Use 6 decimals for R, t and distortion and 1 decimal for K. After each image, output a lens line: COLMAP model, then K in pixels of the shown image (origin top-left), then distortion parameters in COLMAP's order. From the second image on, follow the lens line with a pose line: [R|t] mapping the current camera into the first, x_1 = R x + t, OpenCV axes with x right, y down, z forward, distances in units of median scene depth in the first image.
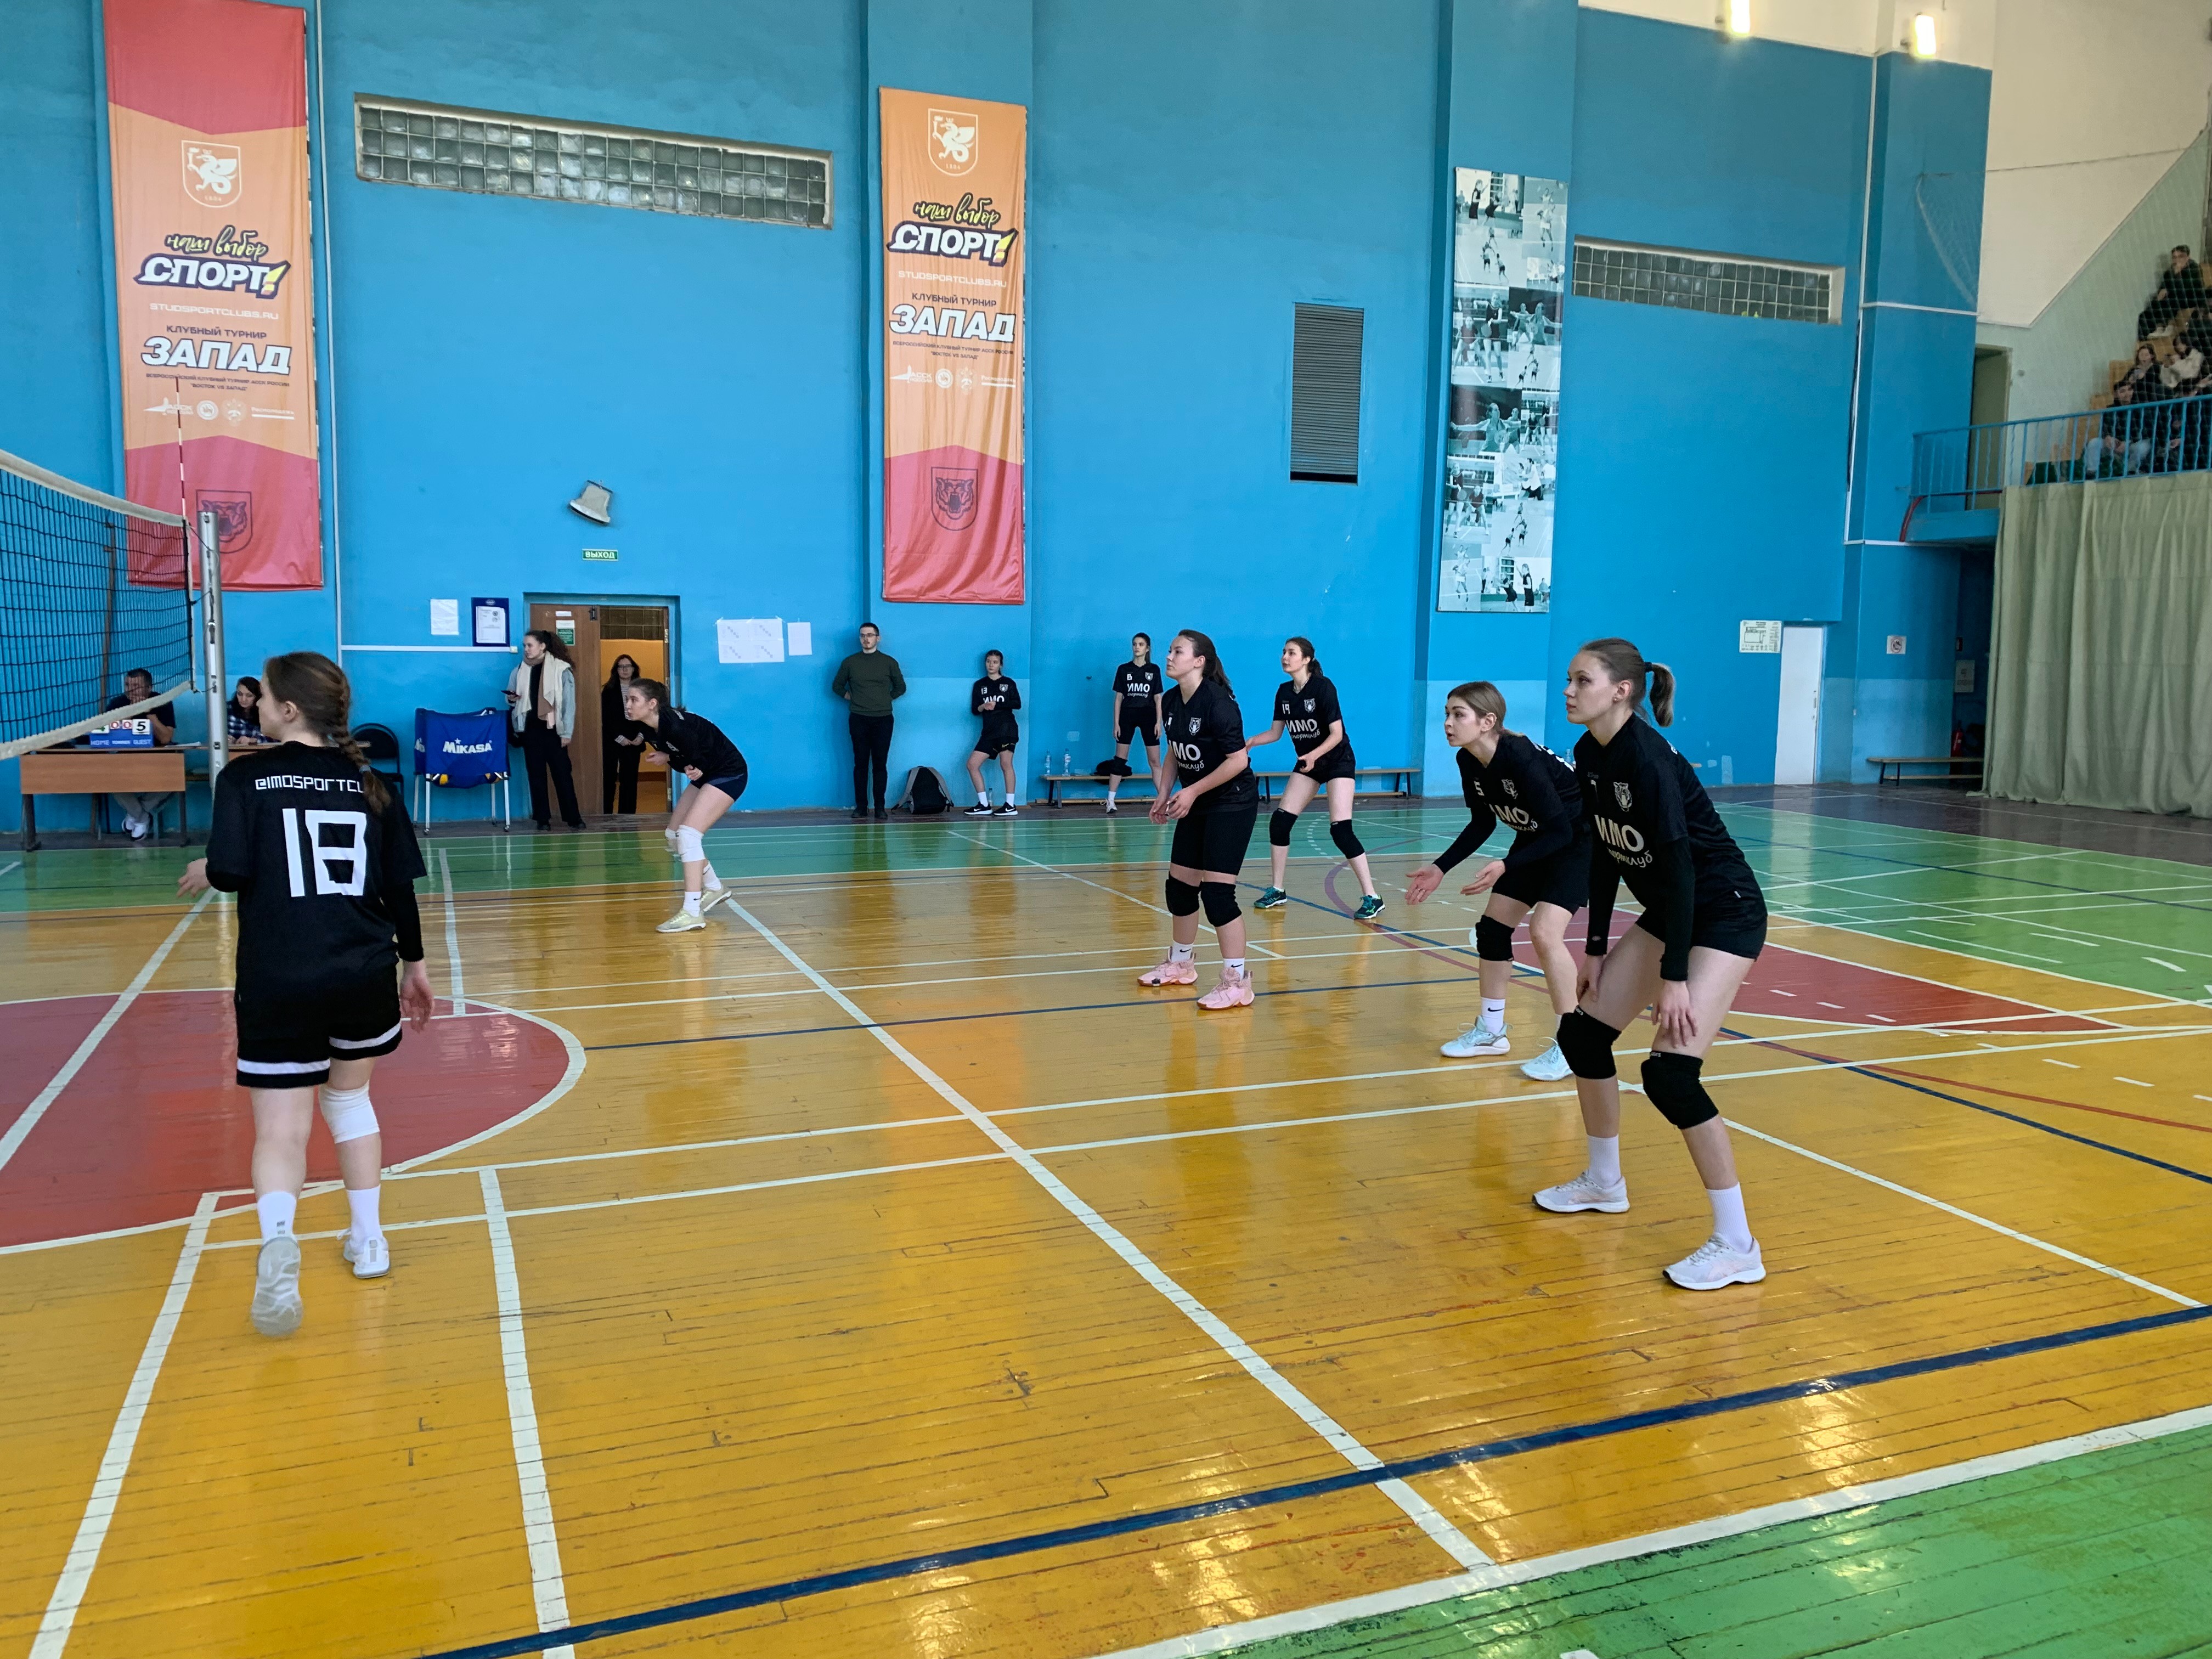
lens RADIAL K [[1677.4, 0, 1082.5], [0, 1677.4, 800.9], [0, 0, 1]] dist [0.021196, -0.012791]
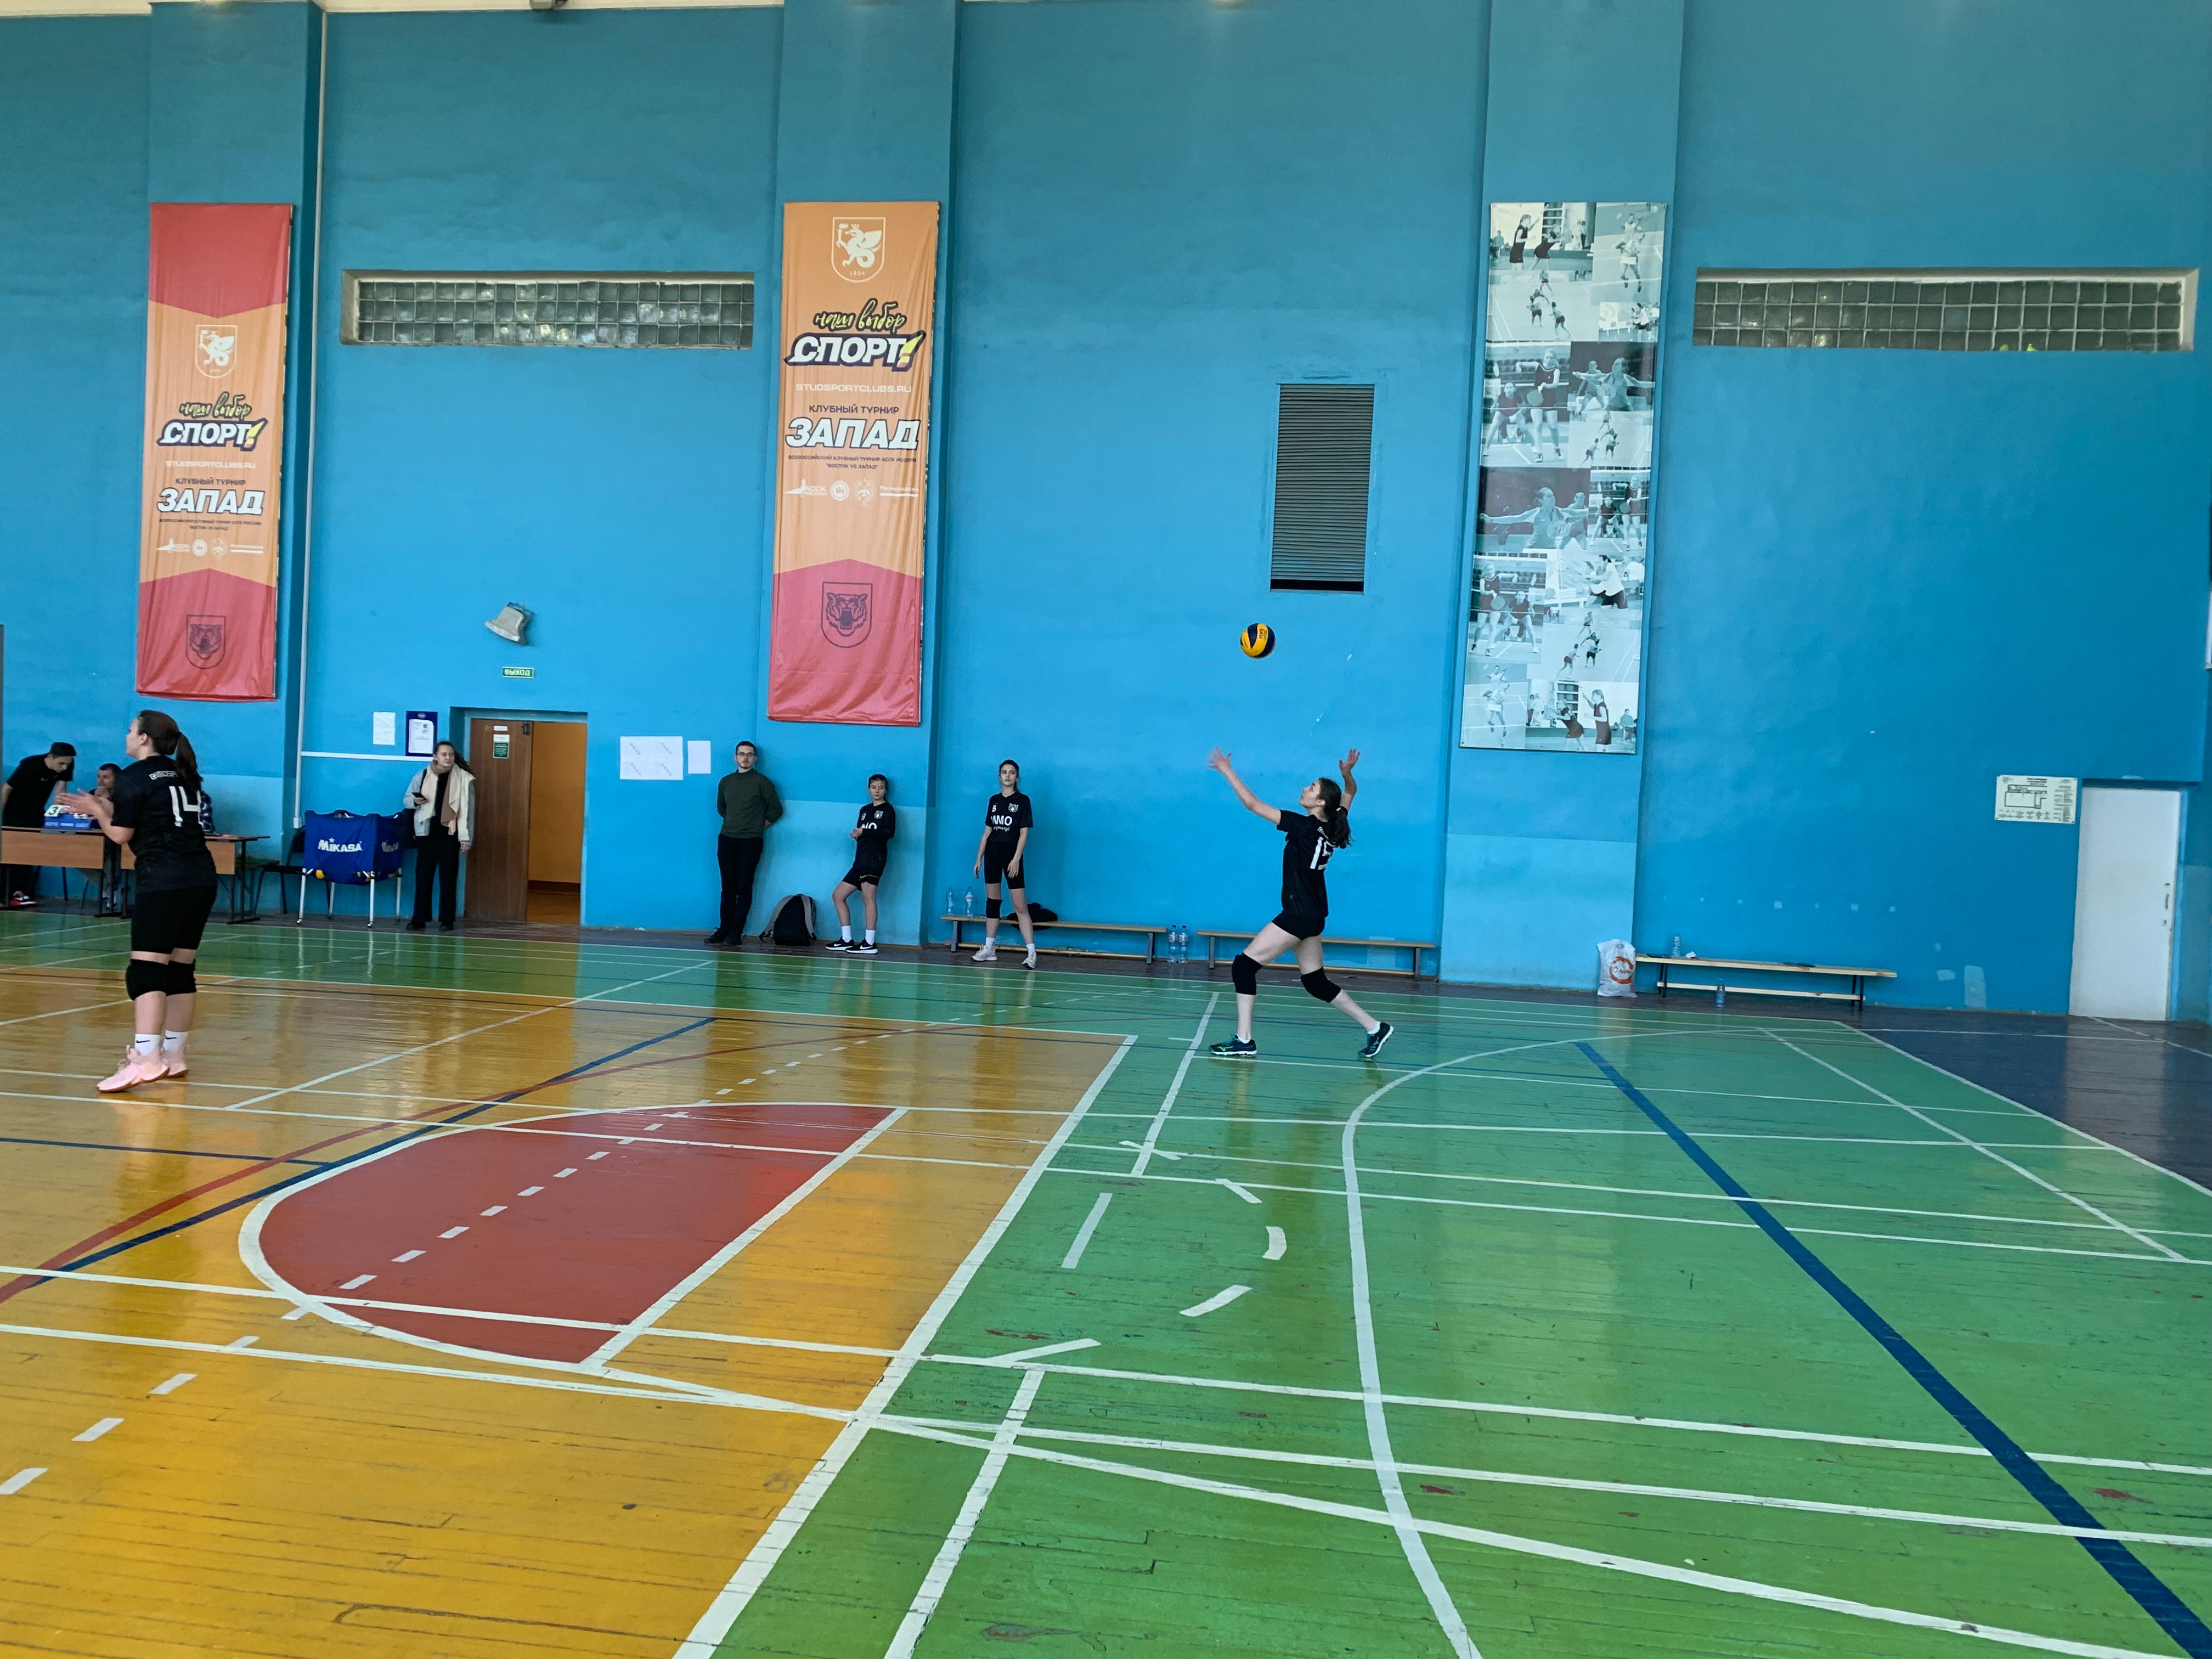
lens RADIAL K [[1677.4, 0, 1186.3], [0, 1677.4, 815.8], [0, 0, 1]] dist [0.021196, -0.012791]
pose [[0.869653, 0.036407, -0.492319, 0.568618], [-0.080569, 0.994373, -0.068787, -0.018144], [0.487044, 0.099487, 0.867693, 0.288880]]
